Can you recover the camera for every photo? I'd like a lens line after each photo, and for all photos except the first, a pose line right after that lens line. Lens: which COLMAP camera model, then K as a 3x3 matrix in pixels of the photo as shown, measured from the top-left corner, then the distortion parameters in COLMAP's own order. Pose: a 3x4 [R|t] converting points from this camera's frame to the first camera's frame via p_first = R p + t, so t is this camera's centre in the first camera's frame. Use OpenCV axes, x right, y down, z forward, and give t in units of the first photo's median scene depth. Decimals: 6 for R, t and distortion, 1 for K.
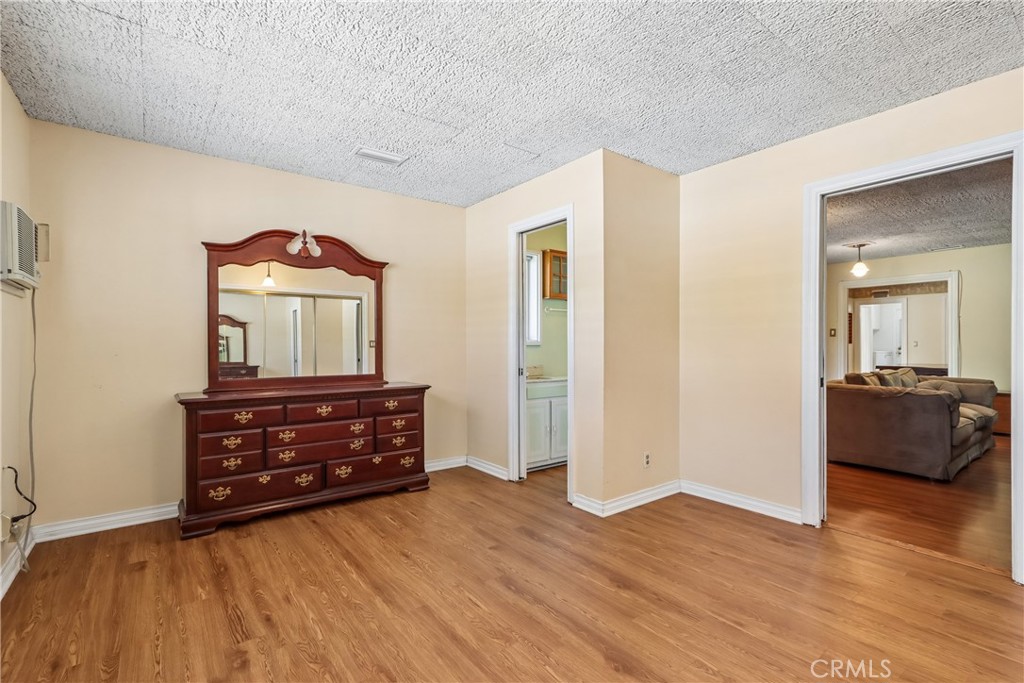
lens RADIAL K [[468.7, 0, 508.1], [0, 468.7, 348.0], [0, 0, 1]] dist [-0.001047, 0.004708]
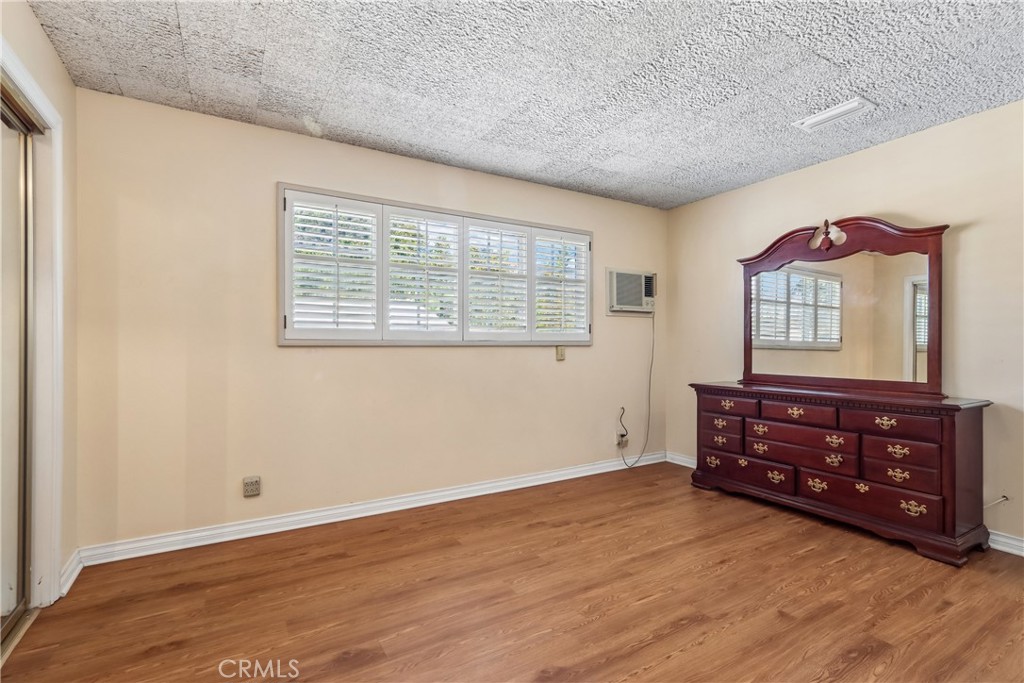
lens RADIAL K [[468.7, 0, 508.1], [0, 468.7, 348.0], [0, 0, 1]] dist [-0.001047, 0.004708]
pose [[-0.112694, 0.007157, -0.993604, 0.645761], [-0.004281, 0.999961, 0.007688, -0.002662], [0.993621, 0.005121, -0.112659, 0.547518]]
